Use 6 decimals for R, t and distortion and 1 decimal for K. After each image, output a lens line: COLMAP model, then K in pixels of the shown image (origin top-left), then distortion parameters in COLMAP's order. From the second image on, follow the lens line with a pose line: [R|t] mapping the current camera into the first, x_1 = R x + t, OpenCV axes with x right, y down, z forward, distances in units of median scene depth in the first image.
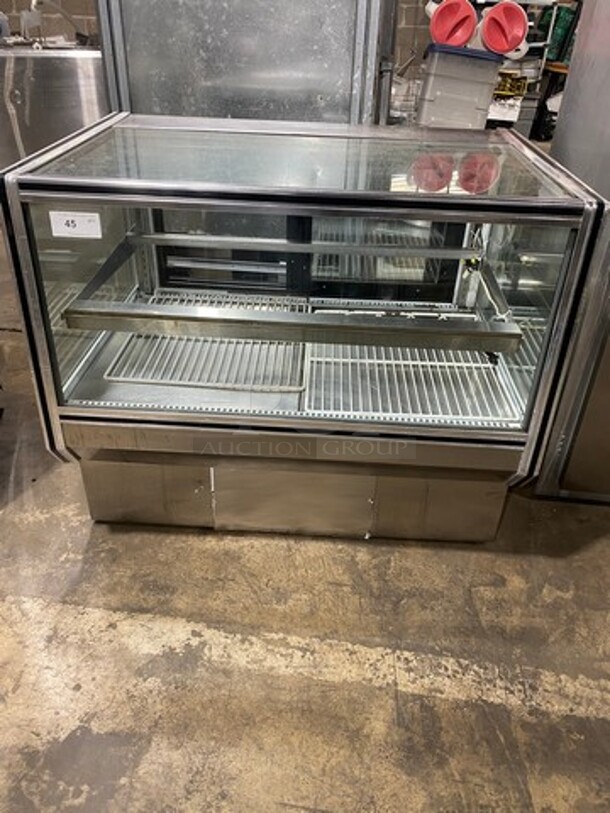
lens RADIAL K [[614.7, 0, 310.5], [0, 614.7, 399.1], [0, 0, 1]] dist [-0.006431, 0.003574]
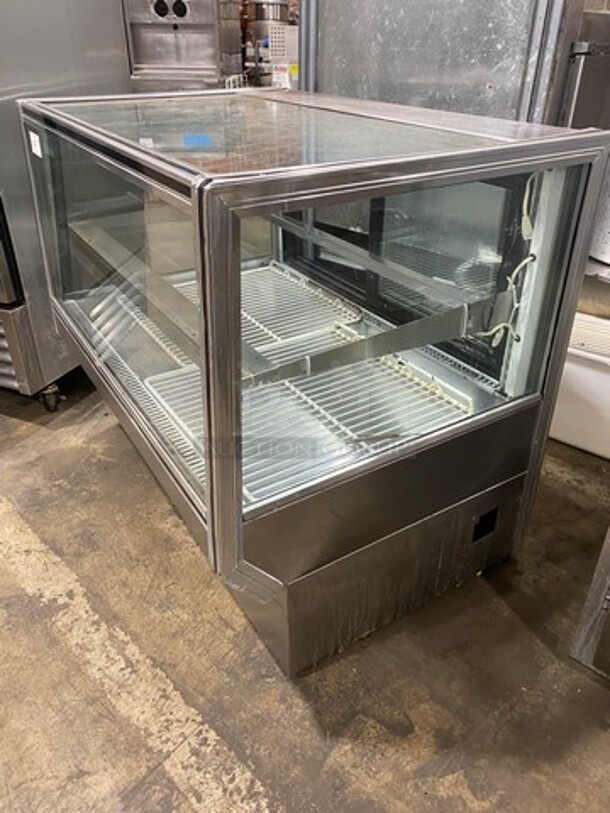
lens RADIAL K [[614.7, 0, 307.2], [0, 614.7, 394.7], [0, 0, 1]] dist [-0.006431, 0.003574]
pose [[0.801469, 0.280552, -0.528145, 0.549457], [-0.303764, 0.951704, 0.044581, -0.081555], [0.515145, 0.124701, 0.847983, 0.323444]]
